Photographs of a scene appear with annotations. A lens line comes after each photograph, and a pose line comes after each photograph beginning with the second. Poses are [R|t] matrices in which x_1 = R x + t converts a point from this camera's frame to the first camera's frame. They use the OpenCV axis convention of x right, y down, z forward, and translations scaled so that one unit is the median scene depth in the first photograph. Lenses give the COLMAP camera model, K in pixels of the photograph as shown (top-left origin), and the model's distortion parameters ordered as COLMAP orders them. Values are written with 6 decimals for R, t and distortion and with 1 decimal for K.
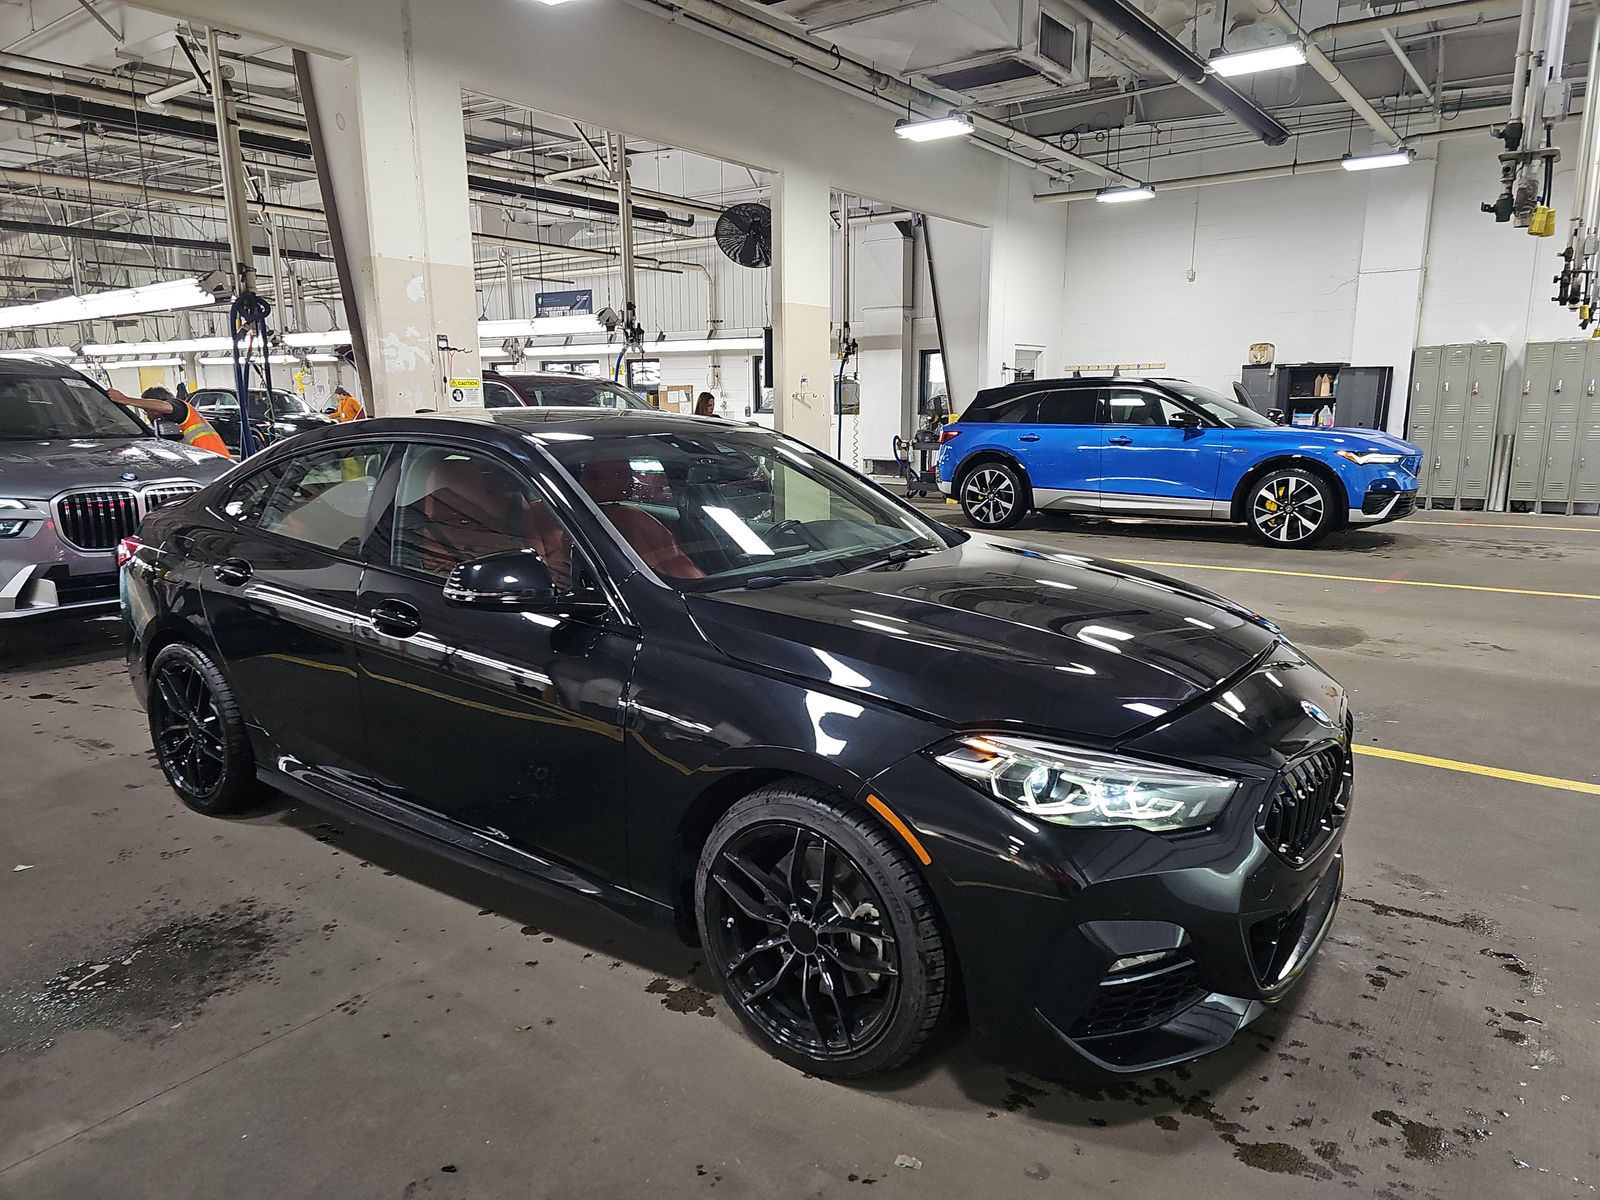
lens RADIAL K [[1059.6, 0, 803.1], [0, 1059.6, 584.7], [0, 0, 1]] dist [0.047720, -0.037996]
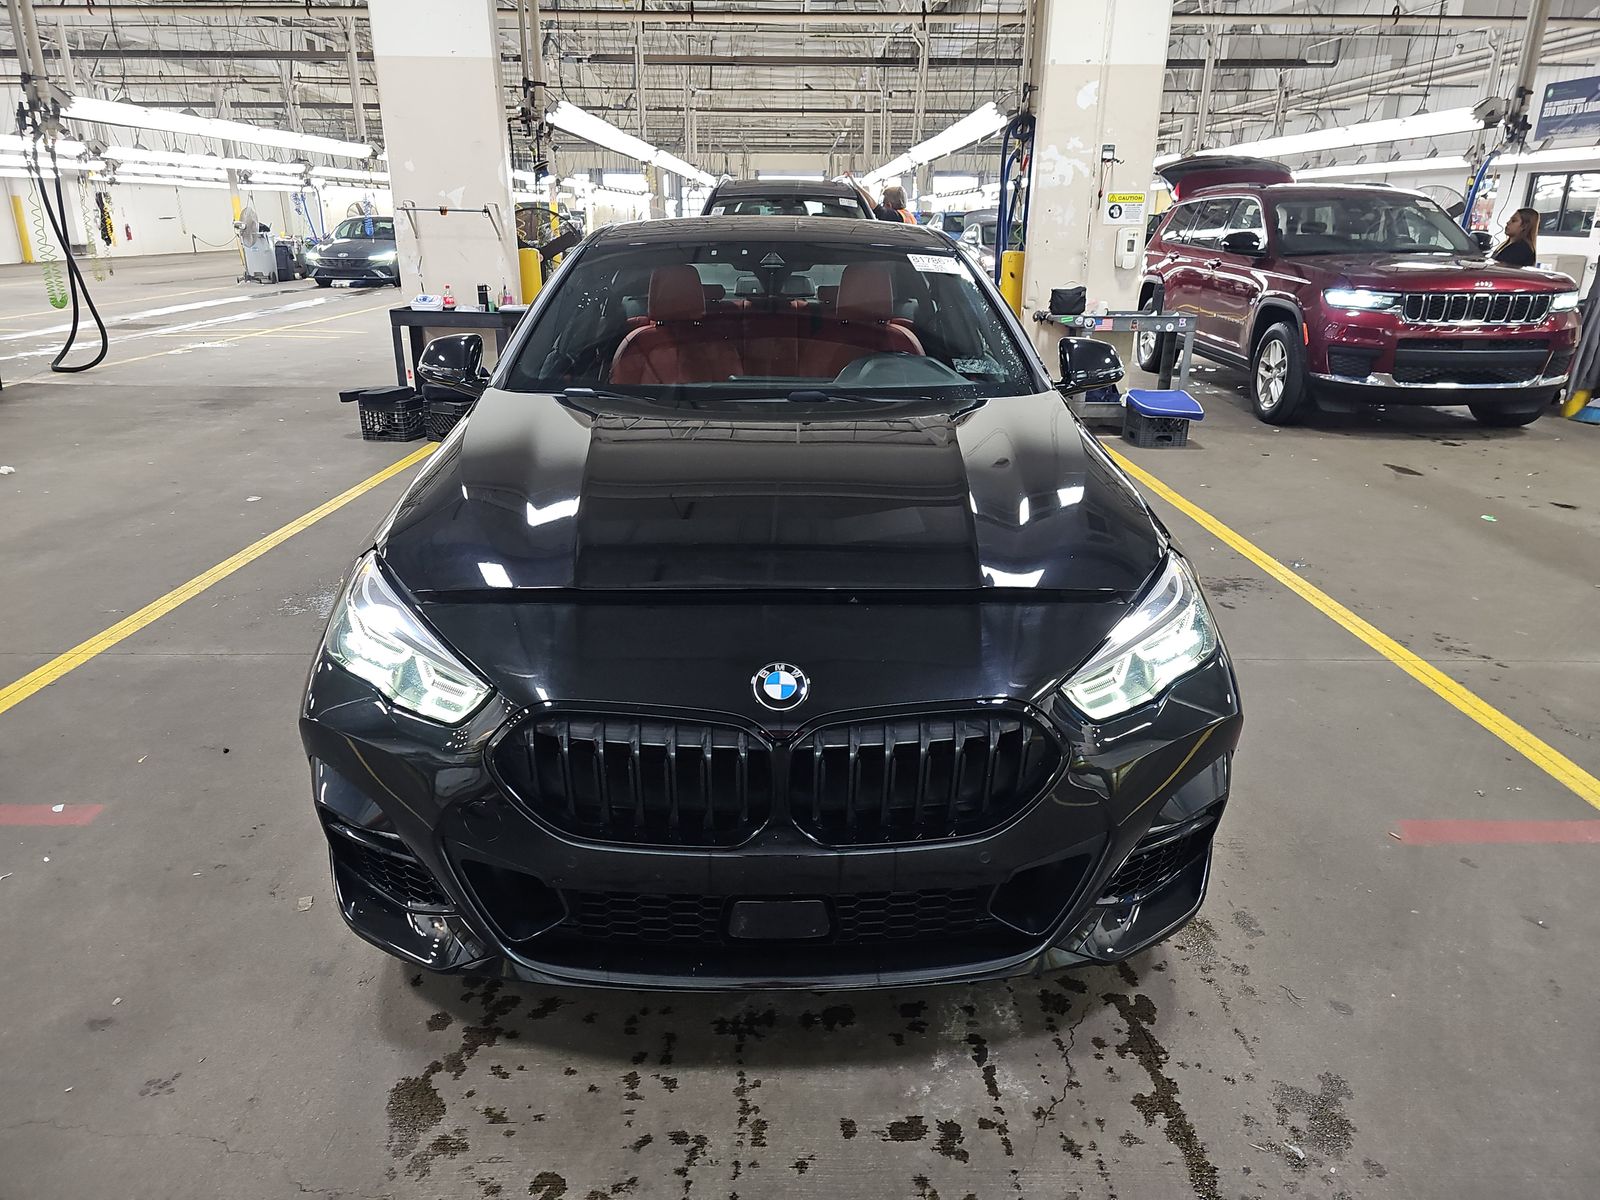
lens RADIAL K [[1058.7, 0, 803.5], [0, 1058.7, 580.1], [0, 0, 1]] dist [0.044453, -0.046546]
pose [[0.598011, 0.262911, -0.757140, 0.321571], [-0.146973, 0.964621, 0.218873, -0.029803], [0.787897, -0.019610, 0.615495, 0.200624]]
